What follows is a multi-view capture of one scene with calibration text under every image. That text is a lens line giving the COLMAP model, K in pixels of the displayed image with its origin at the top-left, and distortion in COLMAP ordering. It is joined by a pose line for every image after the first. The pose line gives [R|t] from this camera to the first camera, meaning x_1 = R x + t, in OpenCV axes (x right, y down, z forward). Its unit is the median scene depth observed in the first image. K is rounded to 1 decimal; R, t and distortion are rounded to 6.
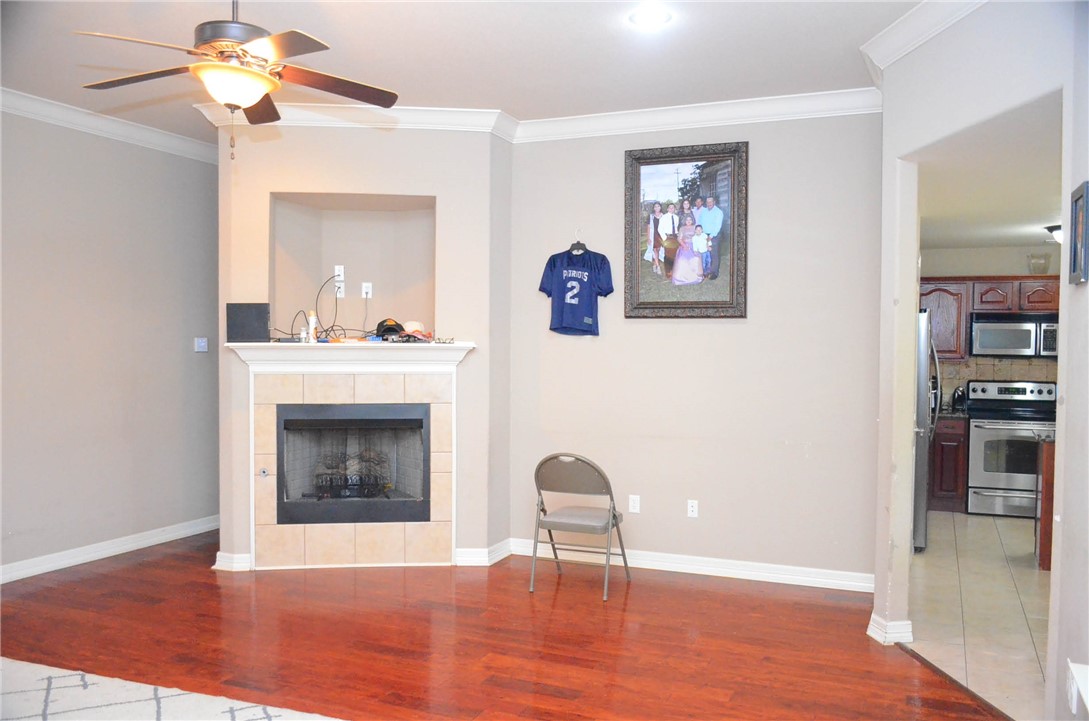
lens RADIAL K [[900.4, 0, 546.2], [0, 900.4, 382.9], [0, 0, 1]] dist [-0.021775, -0.003861]
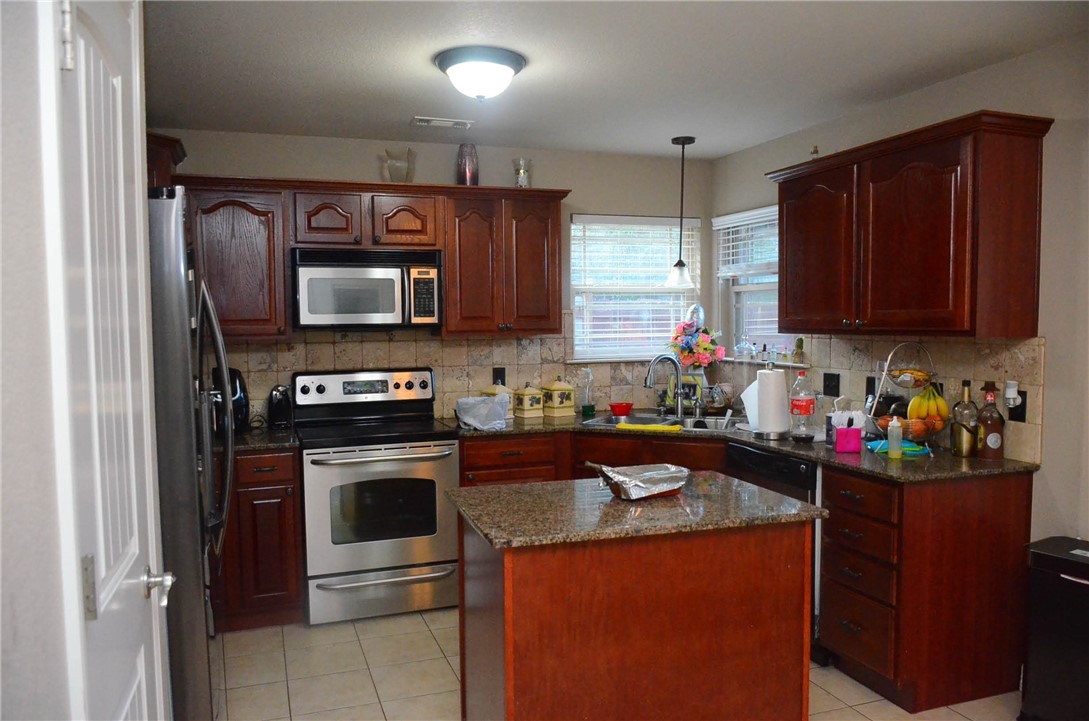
lens RADIAL K [[818.1, 0, 544.1], [0, 818.1, 372.8], [0, 0, 1]] dist [-0.036943, -0.003655]
pose [[0.729730, -0.057616, 0.681303, 0.143734], [0.042412, 0.998339, 0.039000, -0.009137], [-0.682418, 0.000436, 0.730962, 0.313656]]
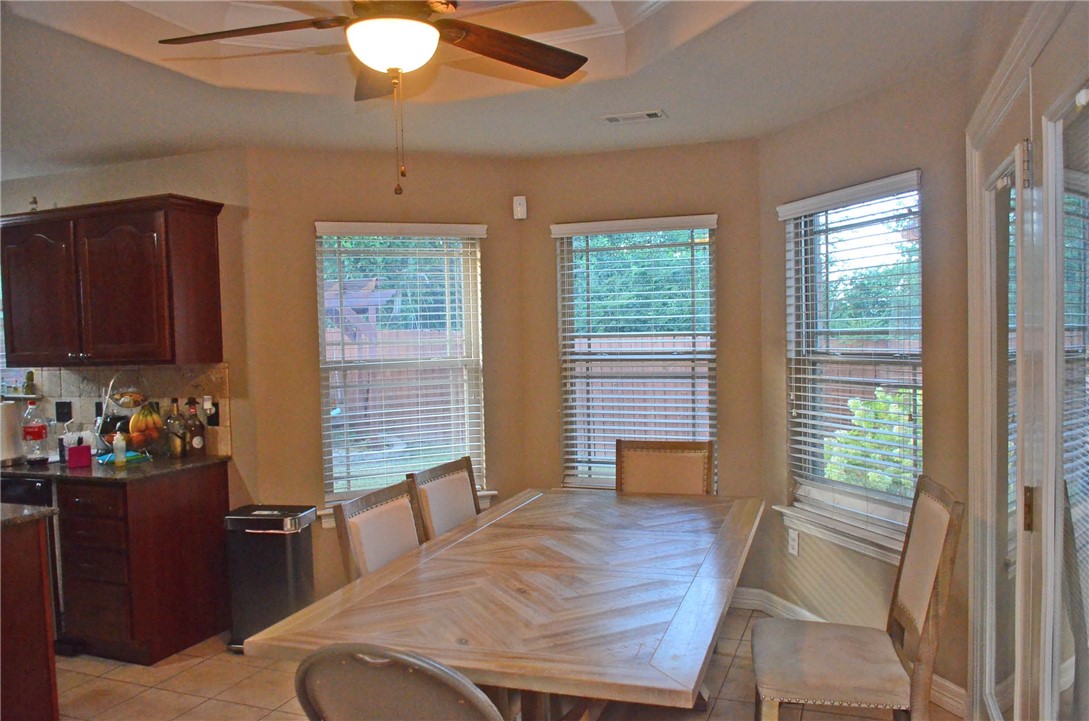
lens RADIAL K [[818.1, 0, 544.1], [0, 818.1, 372.8], [0, 0, 1]] dist [-0.036943, -0.003655]
pose [[-0.047219, -0.051201, 0.997571, 0.089269], [0.068707, 0.996154, 0.054380, -0.008848], [-0.996519, 0.071108, -0.043520, 0.279136]]
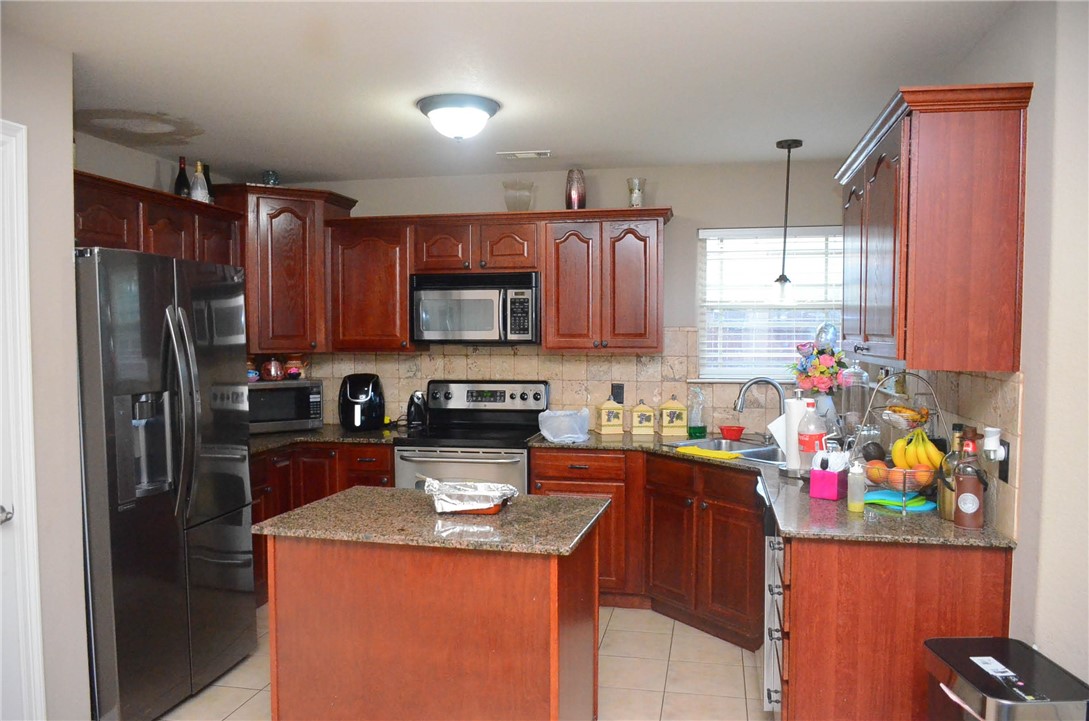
lens RADIAL K [[818.1, 0, 544.1], [0, 818.1, 372.8], [0, 0, 1]] dist [-0.036943, -0.003655]
pose [[0.976749, -0.018935, 0.213550, 0.255372], [0.016545, 0.999779, 0.012974, -0.008440], [-0.213749, -0.009139, 0.976846, 0.243743]]
